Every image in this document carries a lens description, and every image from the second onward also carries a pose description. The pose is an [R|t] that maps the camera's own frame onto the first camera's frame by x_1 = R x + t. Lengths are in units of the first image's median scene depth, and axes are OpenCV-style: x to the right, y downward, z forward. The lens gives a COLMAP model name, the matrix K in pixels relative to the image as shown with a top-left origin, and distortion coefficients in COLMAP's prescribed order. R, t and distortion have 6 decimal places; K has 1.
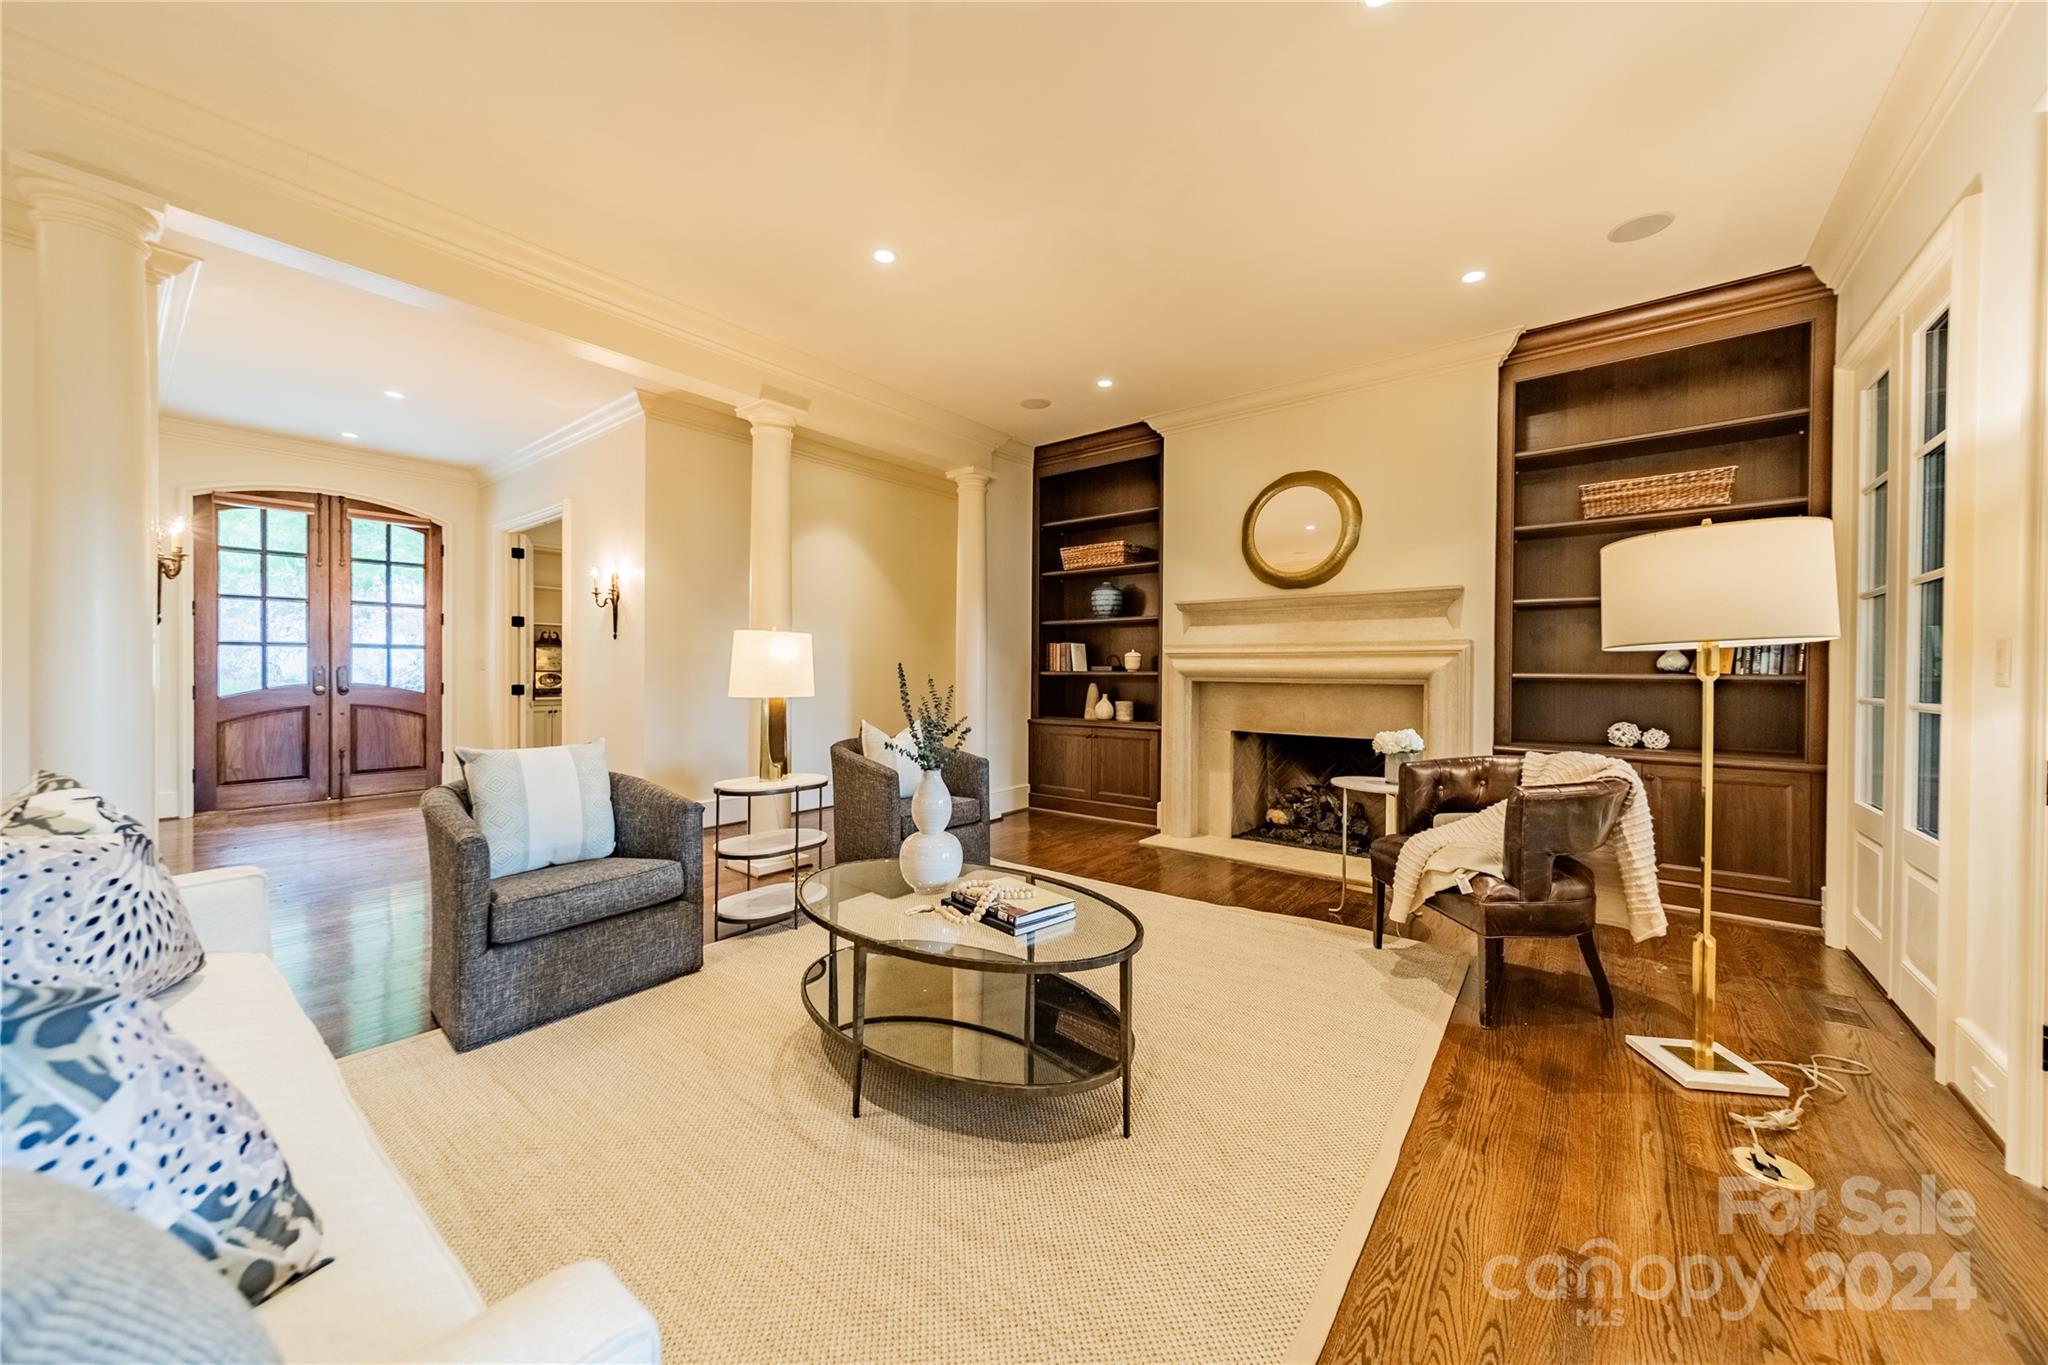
lens RADIAL K [[724.0, 0, 1024.9], [0, 724.0, 675.0], [0, 0, 1]] dist [0.006759, -0.000320]
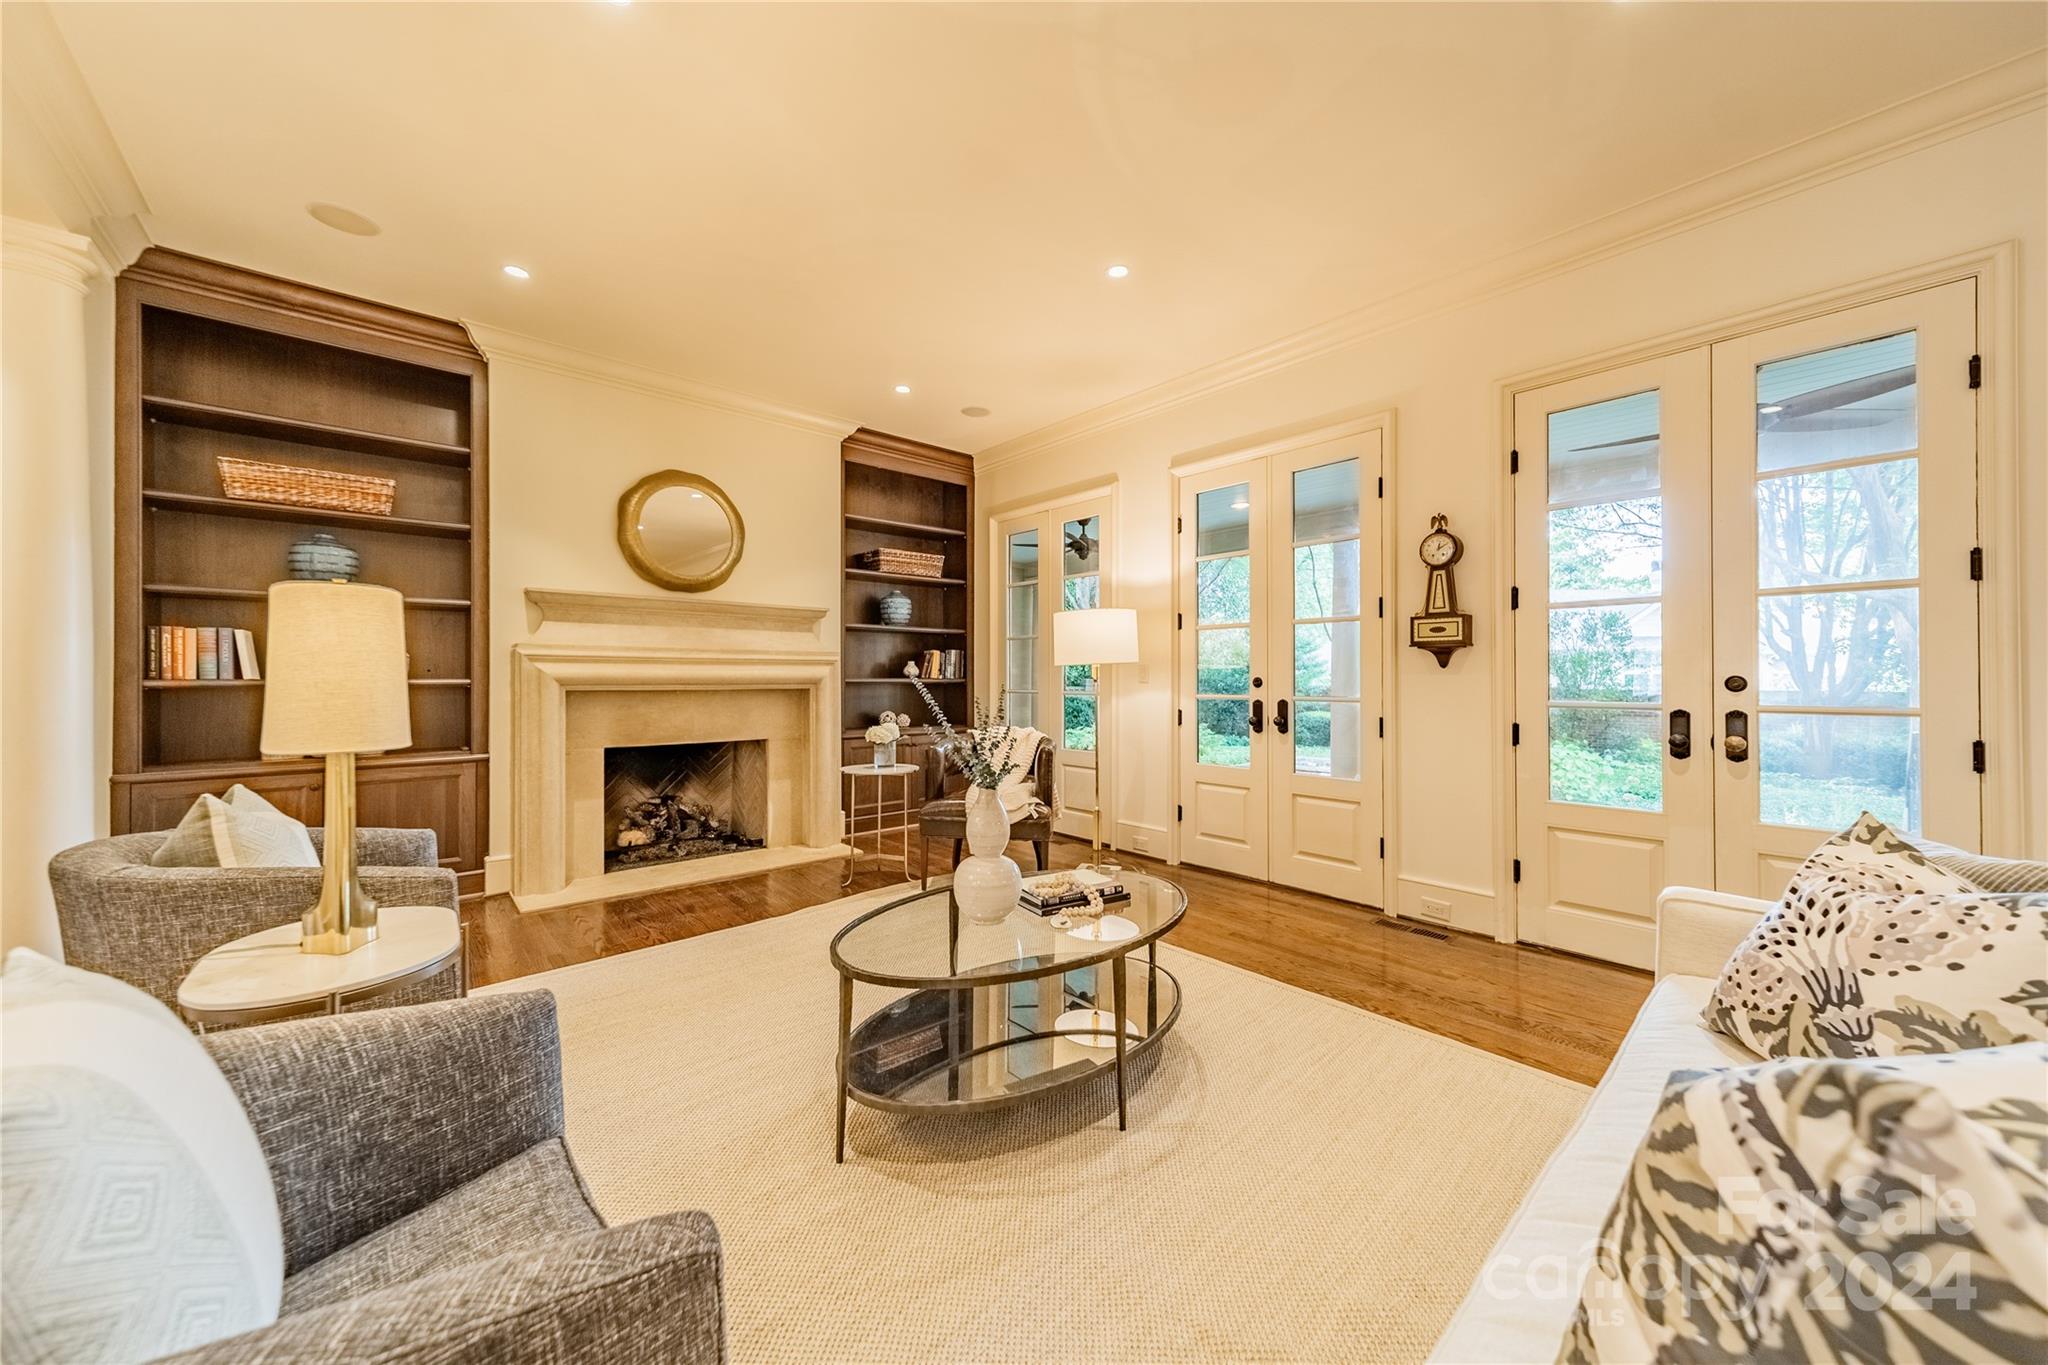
lens RADIAL K [[724.0, 0, 1023.9], [0, 724.0, 676.1], [0, 0, 1]] dist [0.006759, -0.000320]
pose [[0.172943, -0.002437, 0.984929, -0.477287], [0.009316, 0.999956, 0.000838, -0.003773], [-0.984888, 0.009030, 0.172958, 0.372460]]
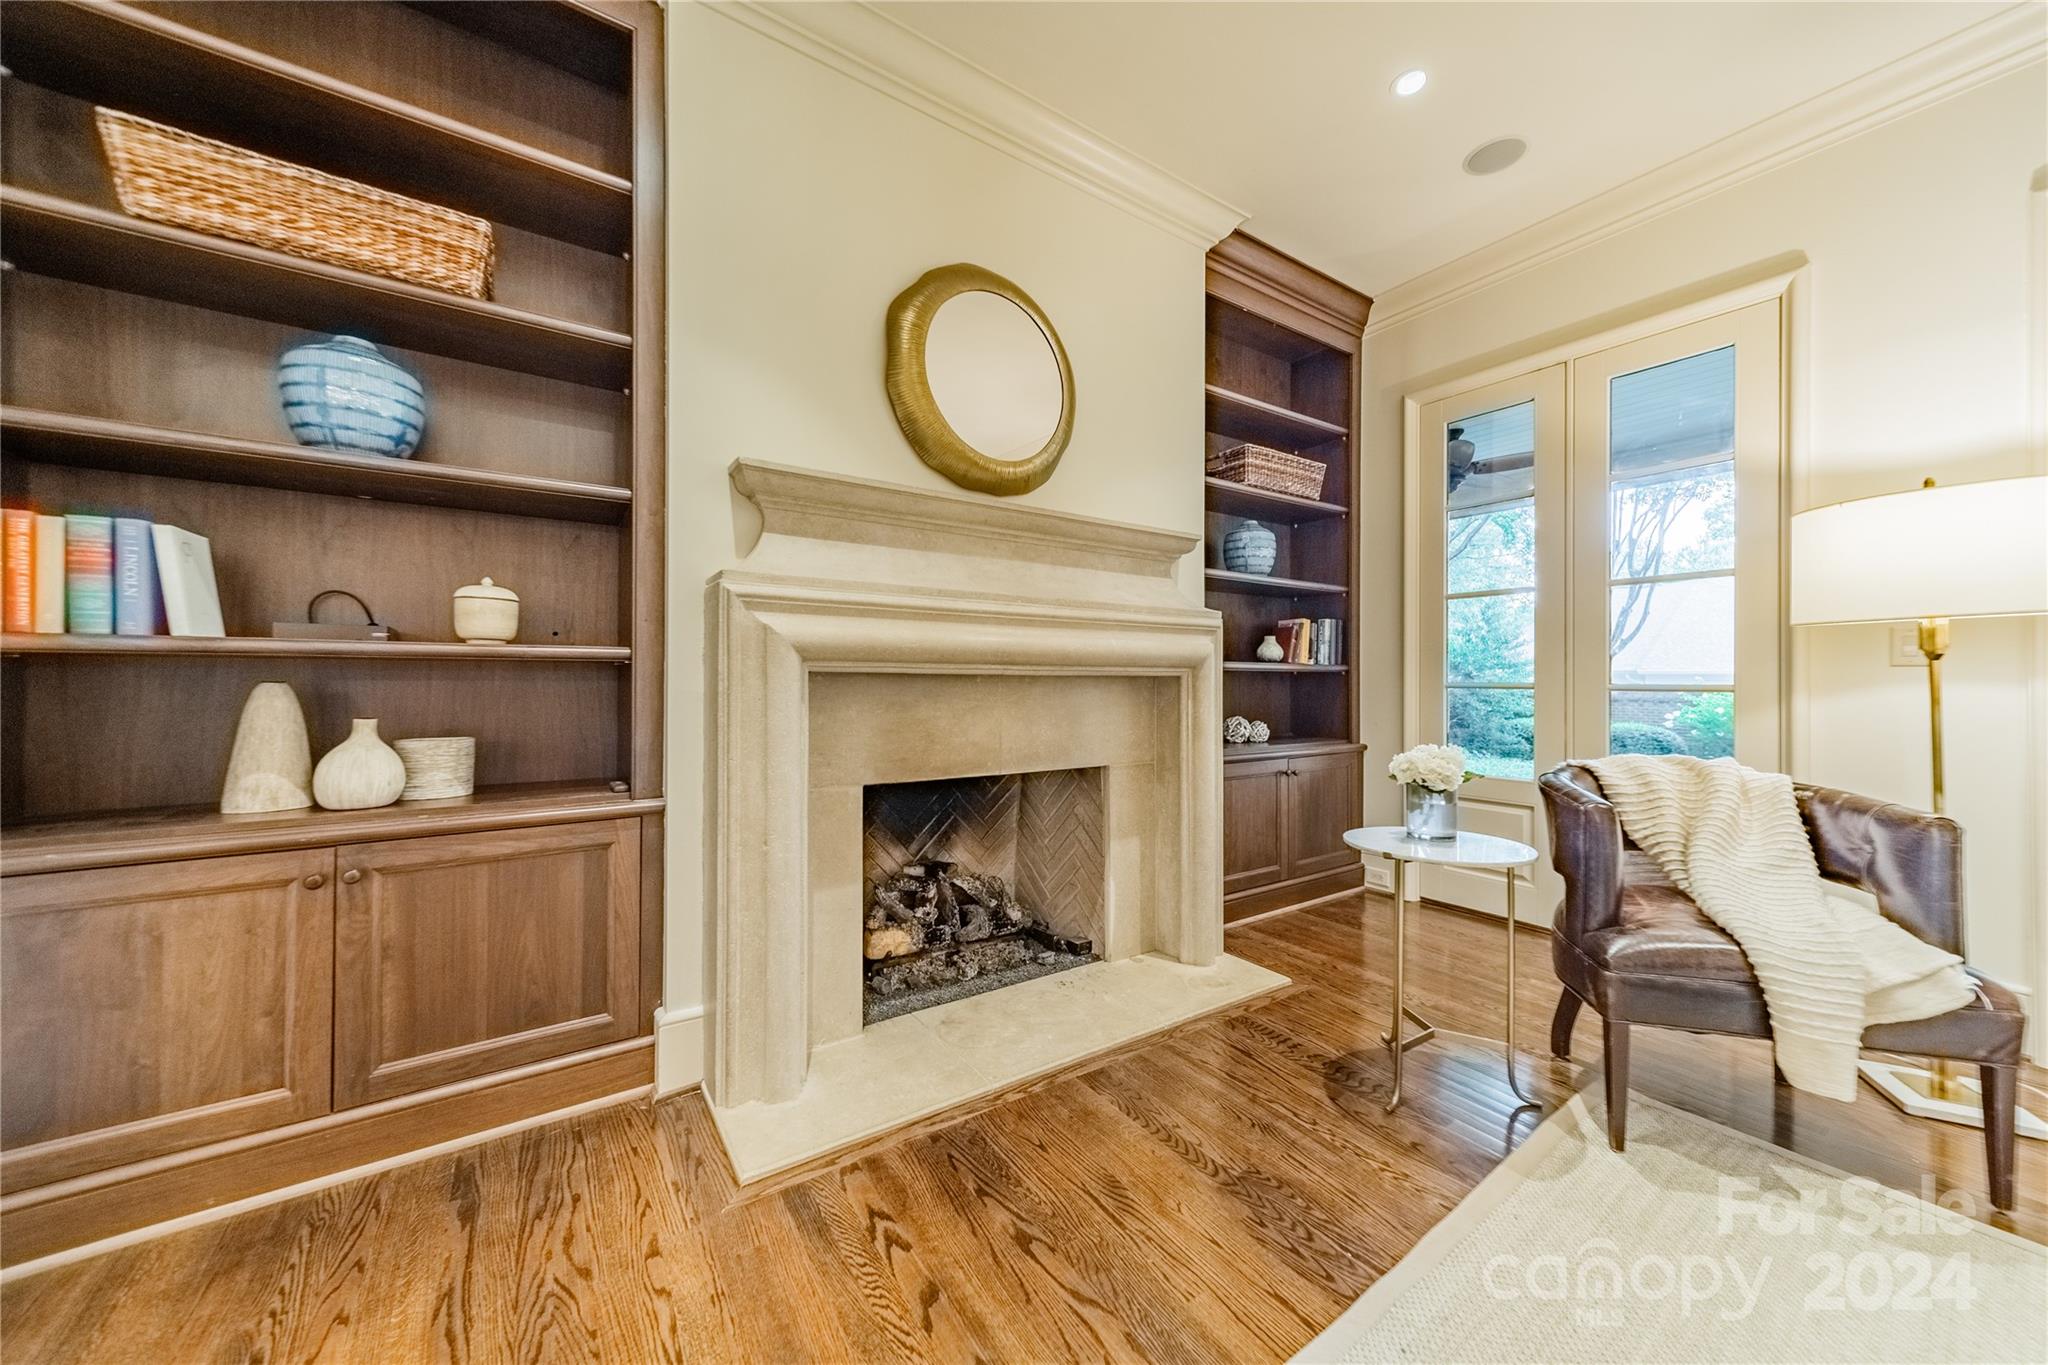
lens RADIAL K [[724.0, 0, 1019.6], [0, 724.0, 677.2], [0, 0, 1]] dist [0.006759, -0.000320]
pose [[0.297156, 0.000237, 0.954829, -0.108059], [0.005153, 0.999985, -0.001852, 0.012884], [-0.954815, 0.005471, 0.297150, 0.791942]]
